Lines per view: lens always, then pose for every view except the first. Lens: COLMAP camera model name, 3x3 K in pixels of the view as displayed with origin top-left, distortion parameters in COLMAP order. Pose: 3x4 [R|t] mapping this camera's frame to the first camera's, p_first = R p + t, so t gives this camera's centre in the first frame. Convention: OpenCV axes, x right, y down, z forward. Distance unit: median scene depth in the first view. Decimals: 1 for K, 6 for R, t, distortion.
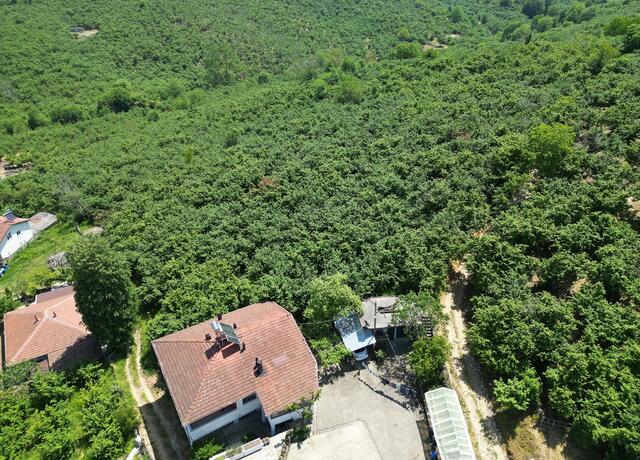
lens RADIAL K [[446.8, 0, 319.1], [0, 446.8, 217.8], [0, 0, 1]] dist [0.071758, -0.068162]
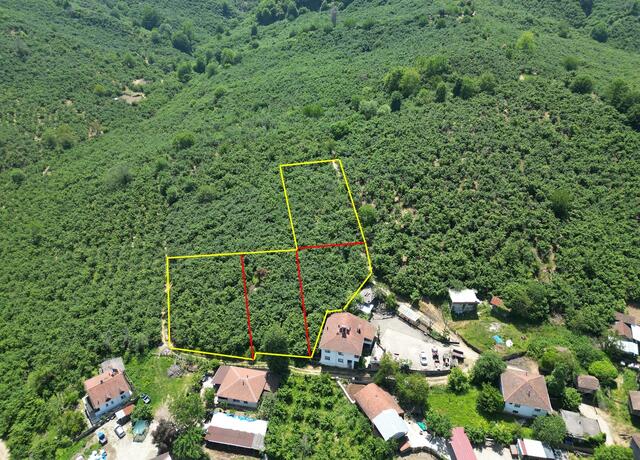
lens RADIAL K [[446.8, 0, 319.1], [0, 446.8, 217.8], [0, 0, 1]] dist [0.071758, -0.068162]
pose [[0.691805, -0.370130, 0.620008, -1.571453], [0.344213, 0.923841, 0.167438, -0.790723], [-0.634763, 0.097580, 0.766521, -0.980514]]
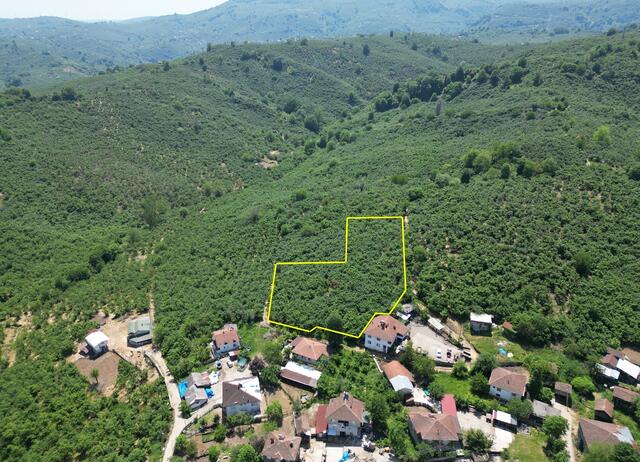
lens RADIAL K [[446.8, 0, 319.1], [0, 446.8, 218.8], [0, 0, 1]] dist [0.071758, -0.068162]
pose [[0.860712, -0.194688, 0.470394, -2.082521], [0.251626, 0.965923, -0.060639, -0.468090], [-0.442559, 0.170556, 0.880370, -2.095868]]
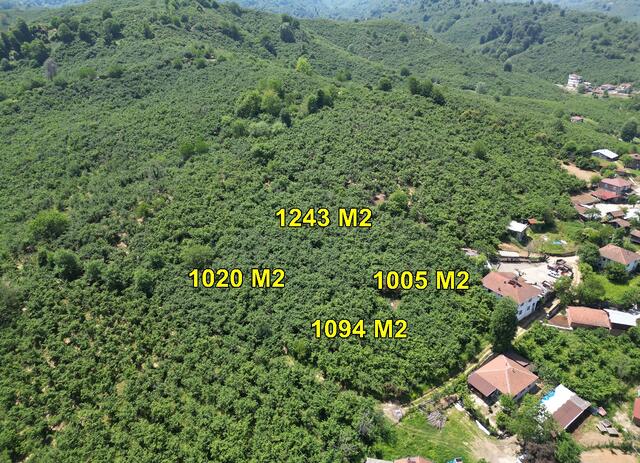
lens RADIAL K [[448.2, 0, 318.2], [0, 448.2, 221.5], [0, 0, 1]] dist [0.045495, -0.028411]
pose [[-0.060120, -0.398175, 0.915337, -2.302328], [0.486190, 0.789189, 0.375234, -1.516675], [-0.871783, 0.467587, 0.146142, 1.306973]]
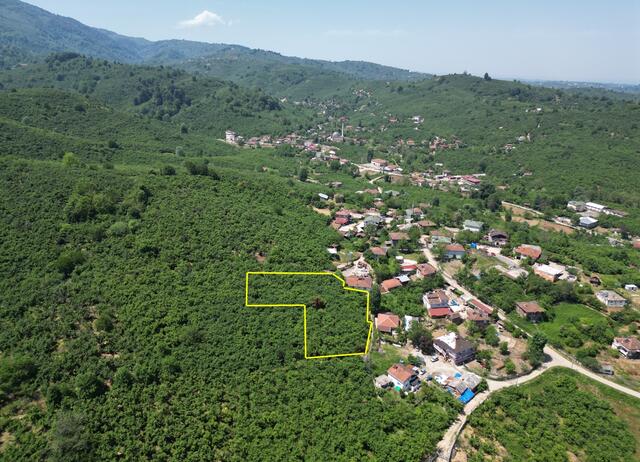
lens RADIAL K [[446.8, 0, 319.1], [0, 446.8, 218.8], [0, 0, 1]] dist [0.071758, -0.068162]
pose [[-0.748816, -0.210297, 0.628530, -2.690338], [0.313877, 0.722719, 0.615758, -3.263717], [-0.583743, 0.658370, -0.475176, 2.962718]]
